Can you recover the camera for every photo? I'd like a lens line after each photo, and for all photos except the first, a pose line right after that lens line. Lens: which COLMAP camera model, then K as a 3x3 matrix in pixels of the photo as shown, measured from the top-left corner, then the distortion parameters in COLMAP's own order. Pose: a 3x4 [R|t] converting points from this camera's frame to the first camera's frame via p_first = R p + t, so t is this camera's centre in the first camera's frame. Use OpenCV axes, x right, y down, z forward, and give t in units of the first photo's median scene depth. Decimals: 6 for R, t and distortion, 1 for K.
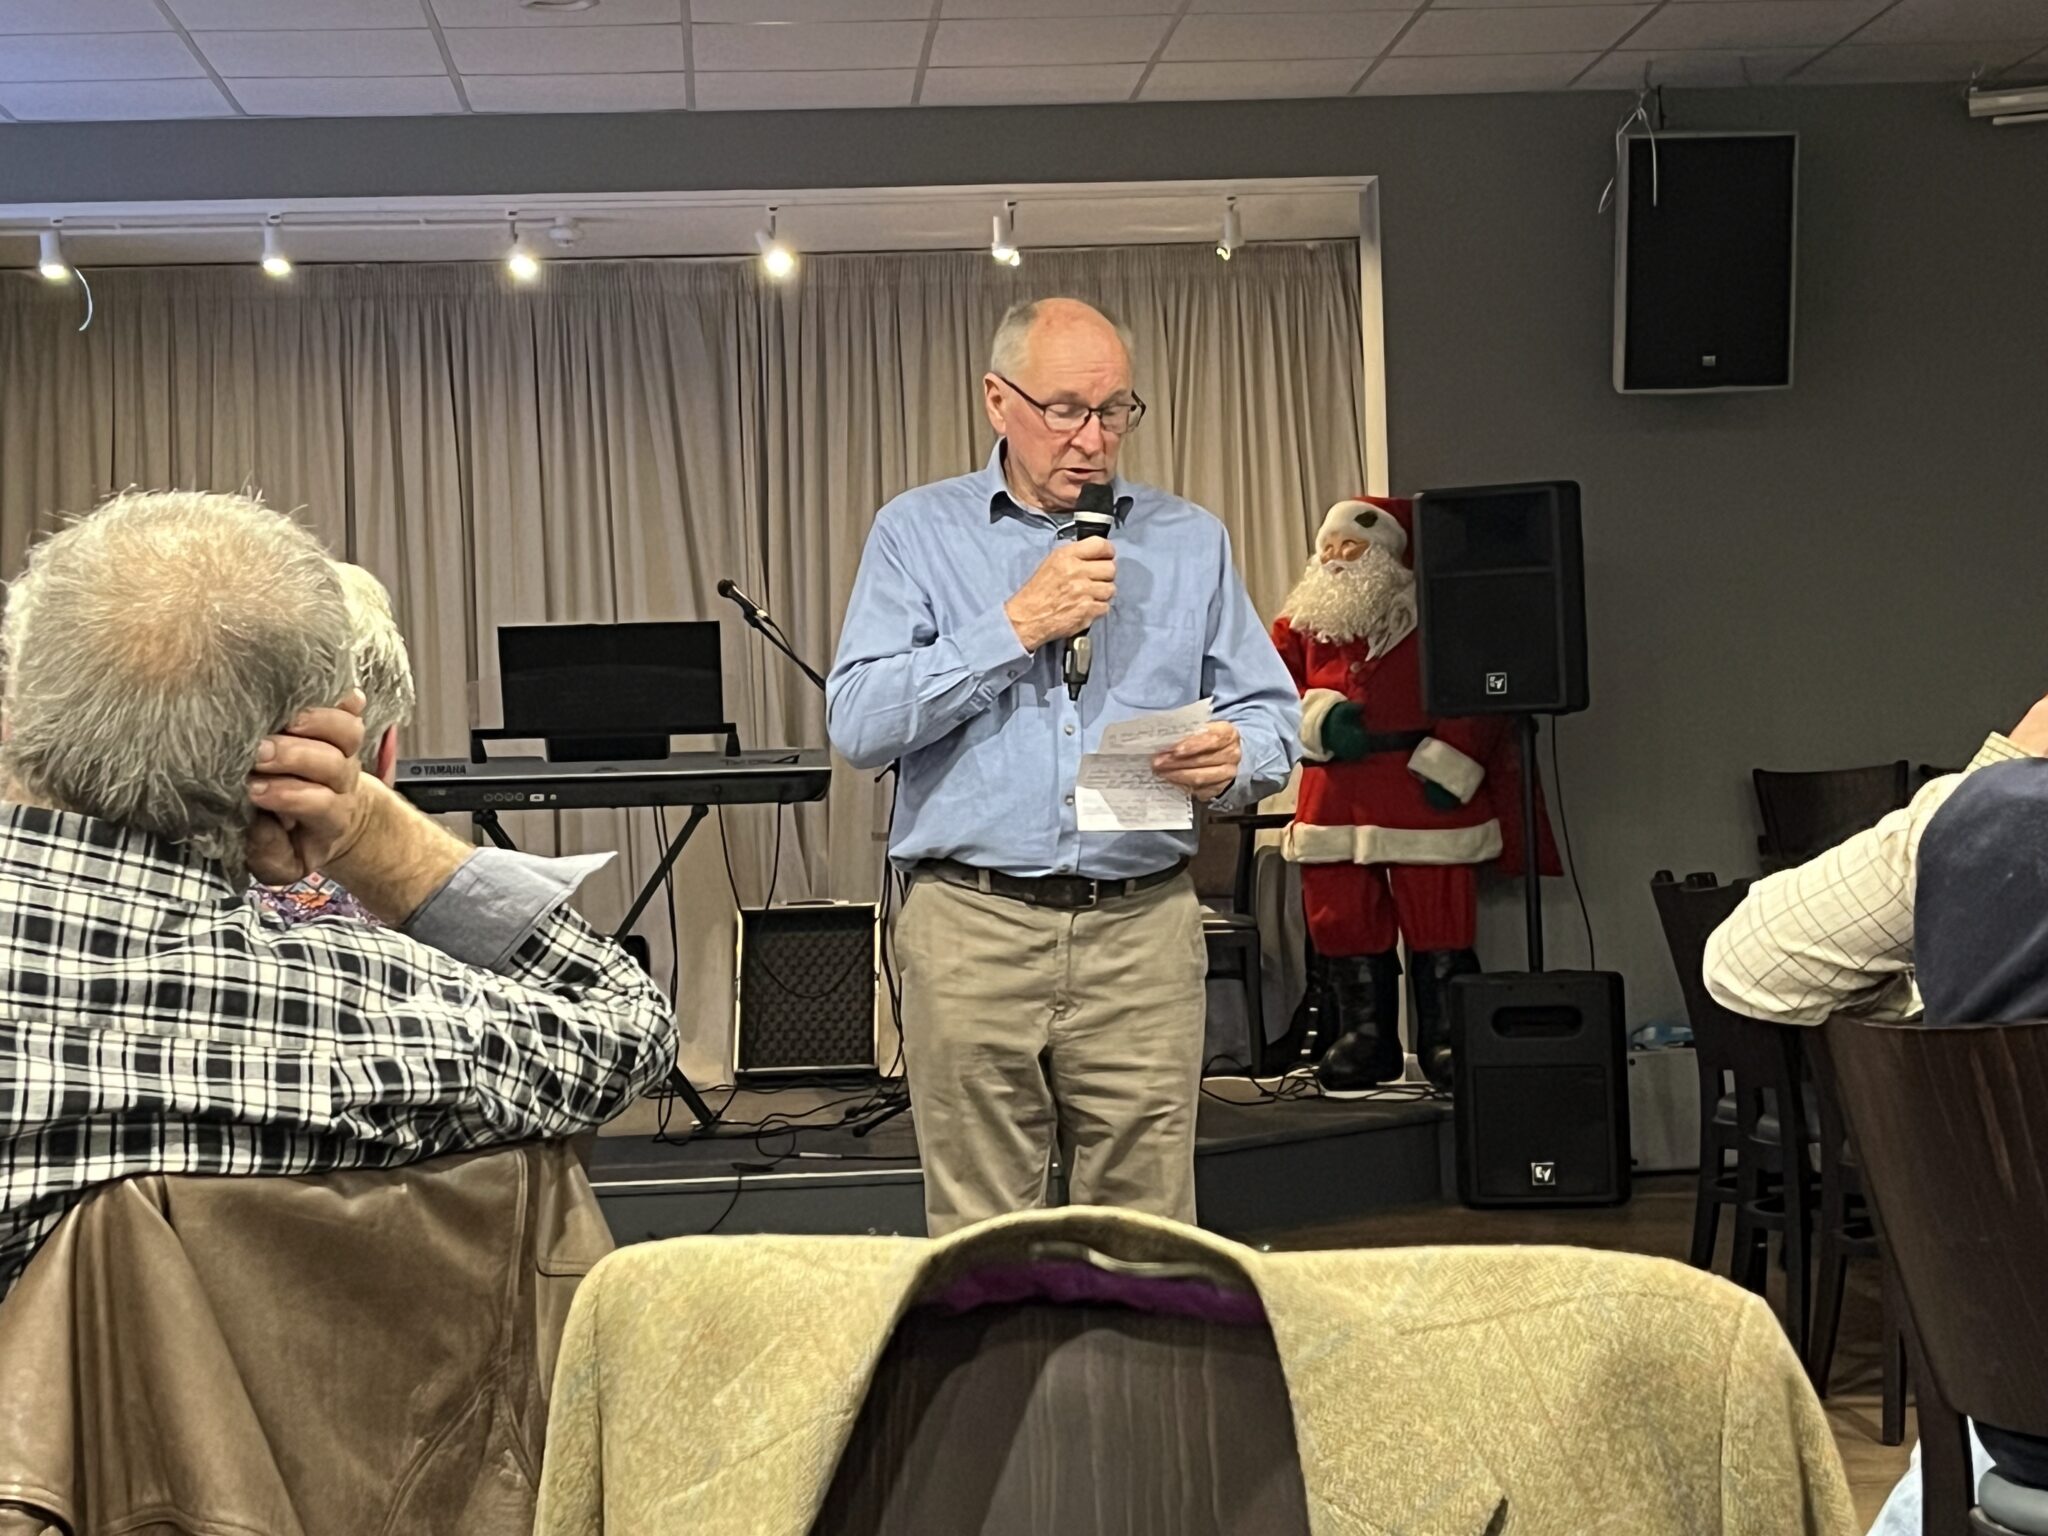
lens RADIAL K [[3764.1, 0, 1041.3], [0, 3764.1, 759.1], [0, 0, 1]] dist [0.049930, -0.139275]
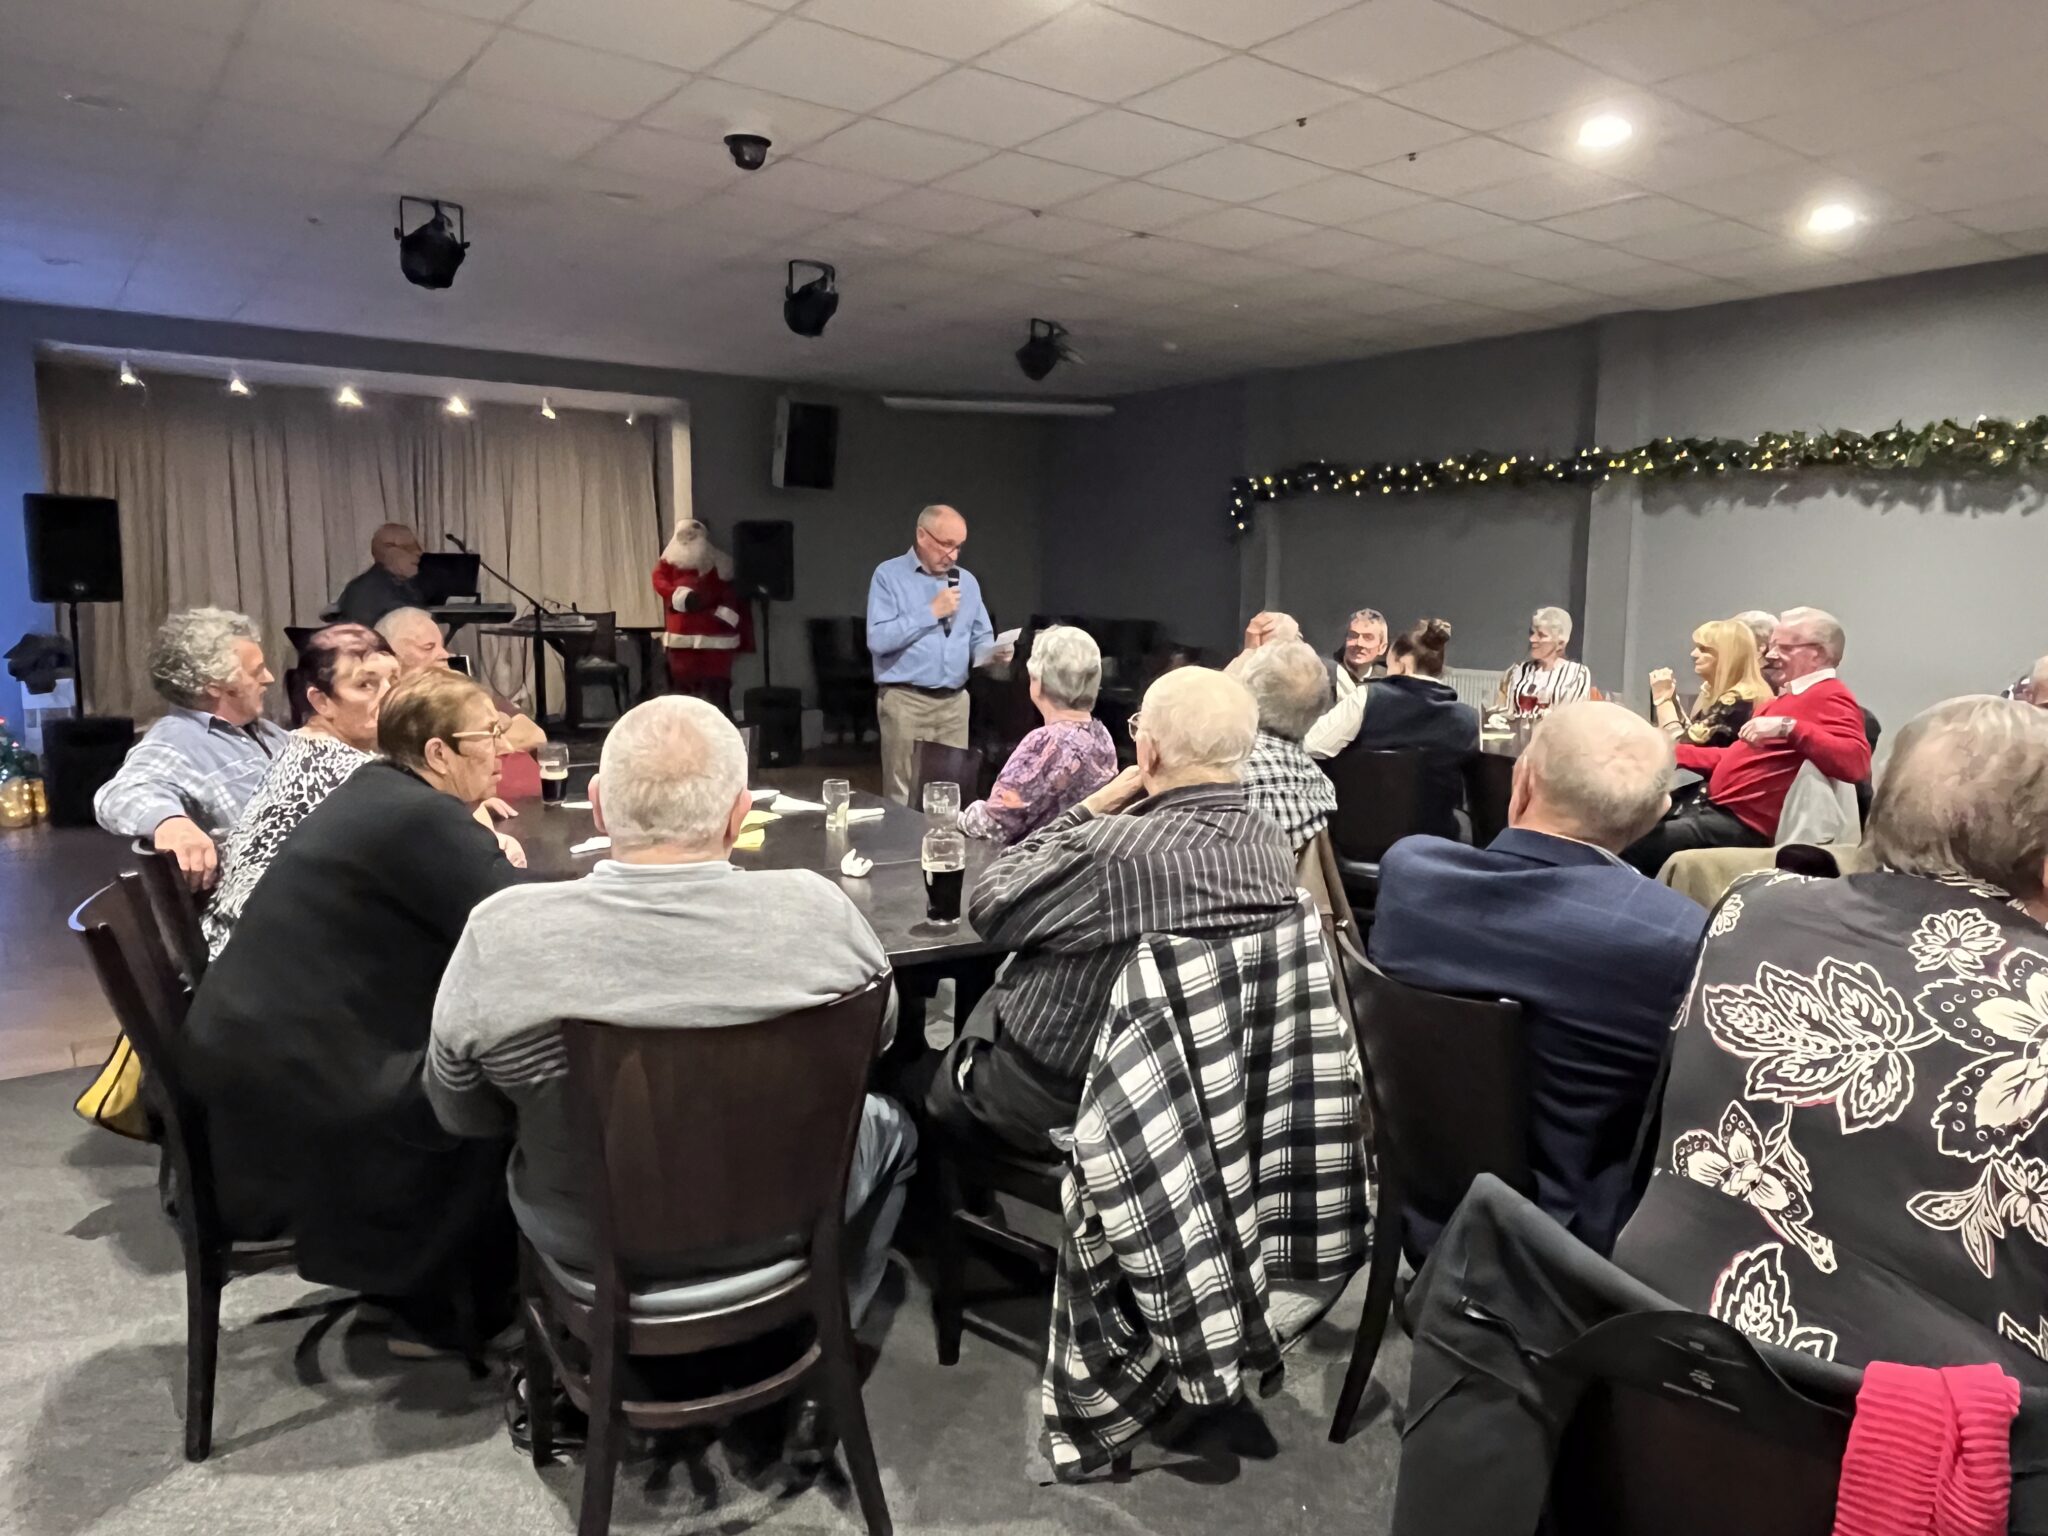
lens RADIAL K [[1362.7, 0, 1044.2], [0, 1362.7, 758.9], [0, 0, 1]] dist [-0.003302, -0.000684]
pose [[0.836599, -0.029515, 0.547021, -0.346621], [-0.044305, 0.991631, 0.121263, -0.034740], [-0.546022, -0.125684, 0.828290, -0.018994]]
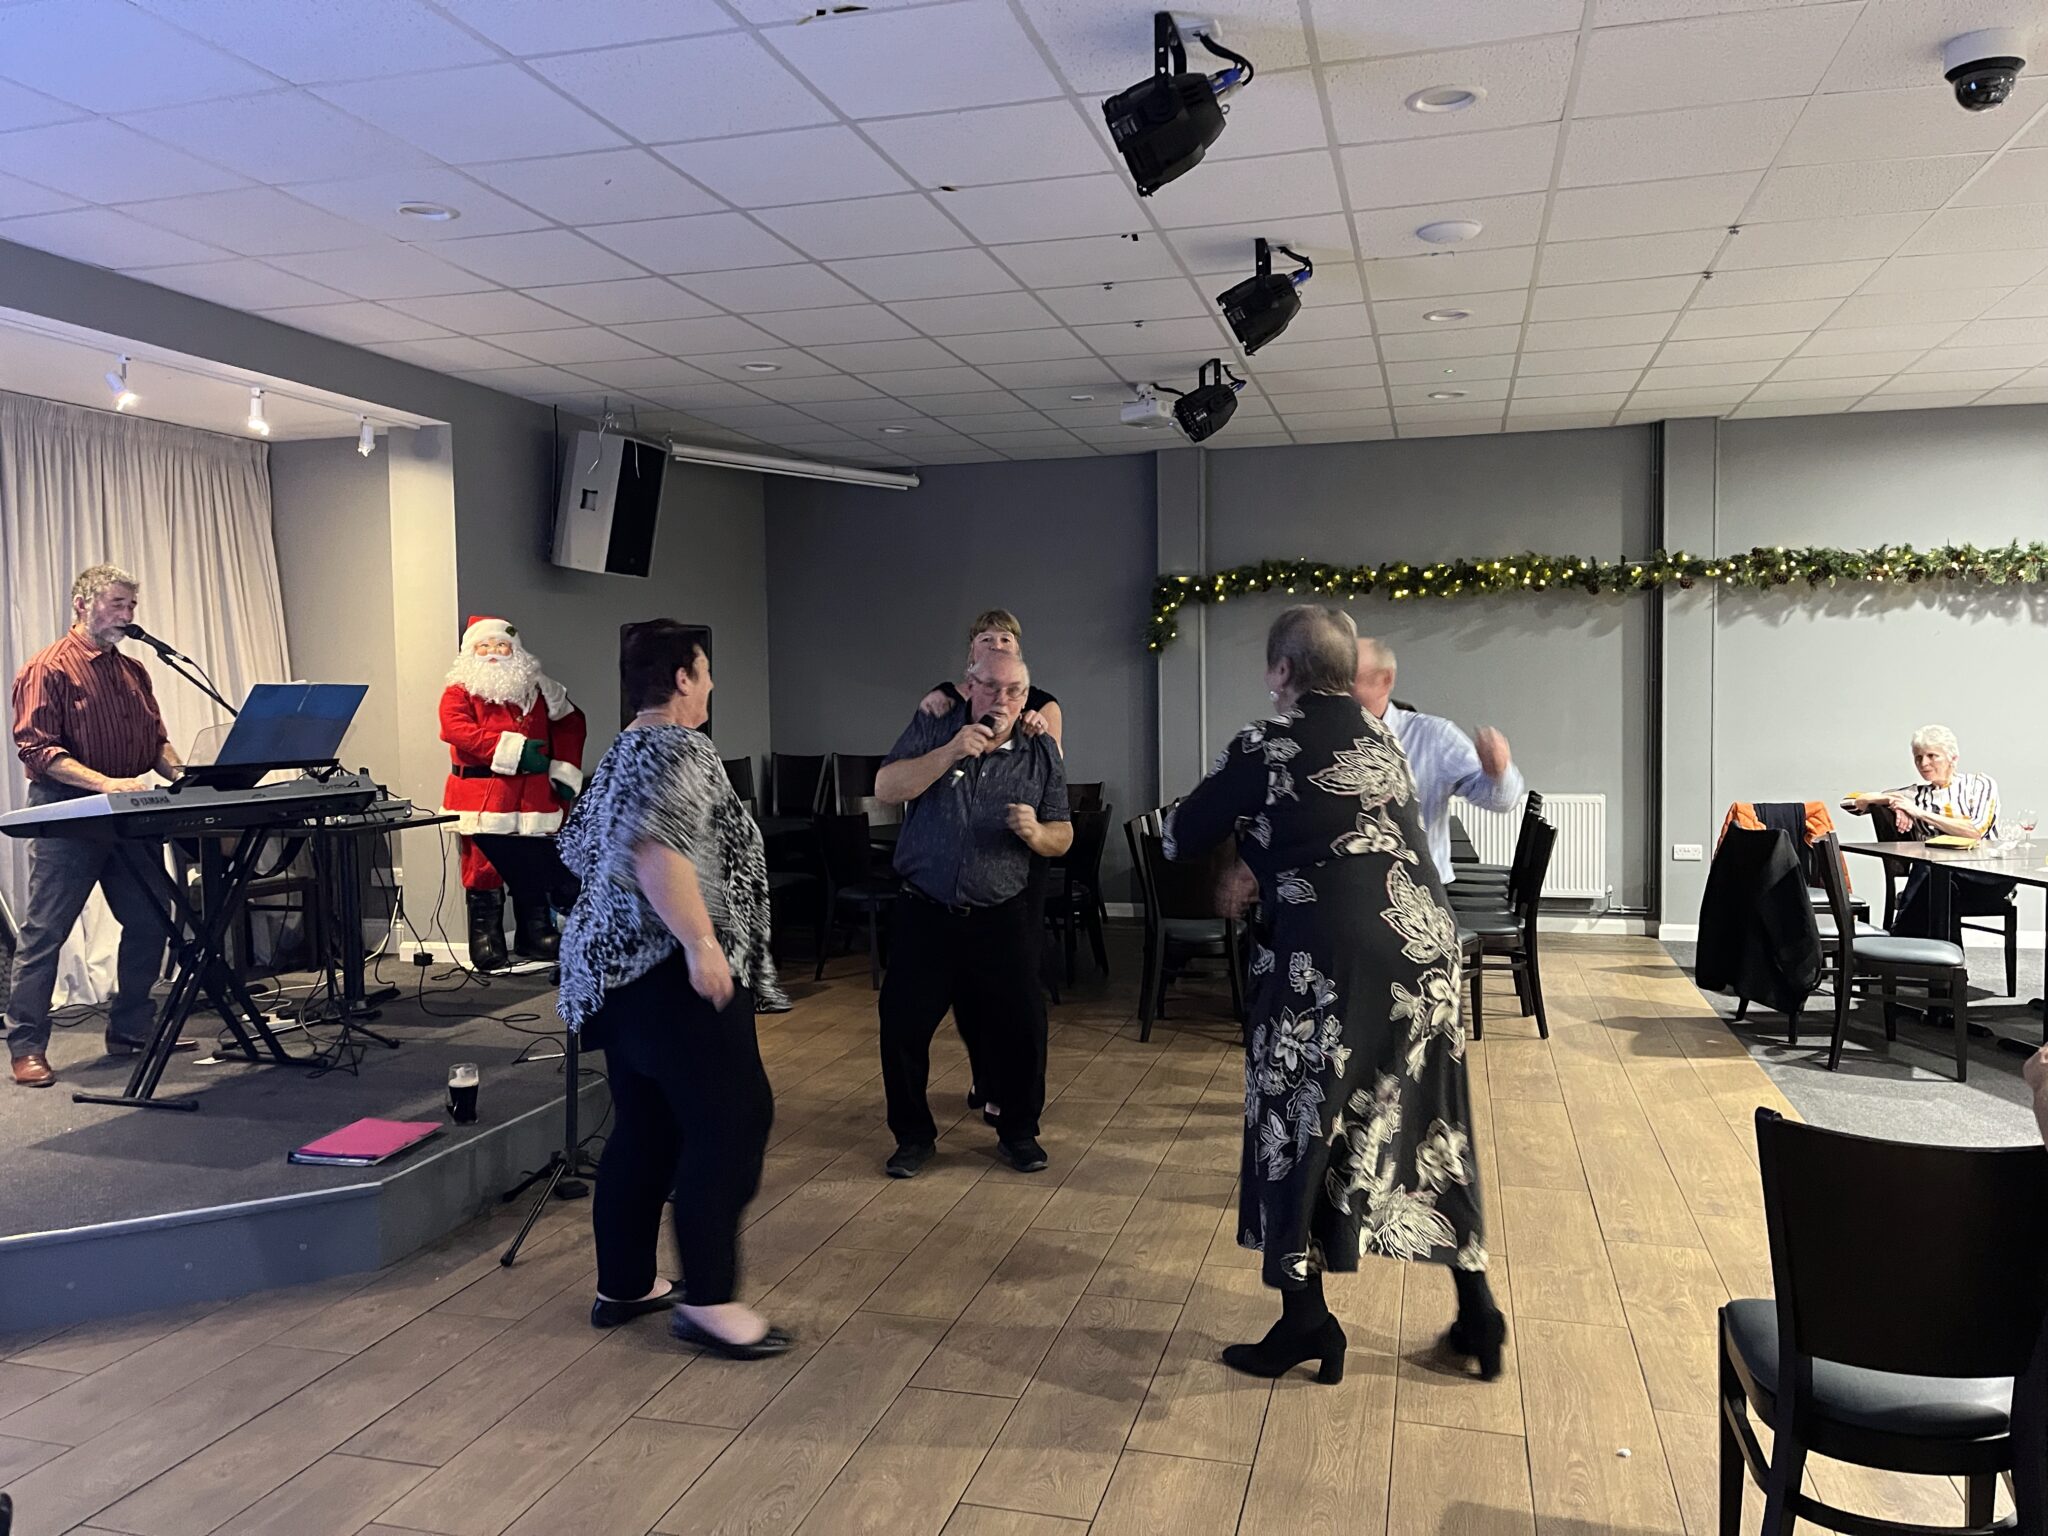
lens RADIAL K [[1550.6, 0, 1006.2], [0, 1550.6, 760.0], [0, 0, 1]] dist [0.072123, -0.089378]
pose [[0.344113, -0.012560, 0.938844, -0.668591], [-0.011048, 0.999787, 0.017424, -0.027283], [-0.938863, -0.016368, 0.343901, 0.725142]]
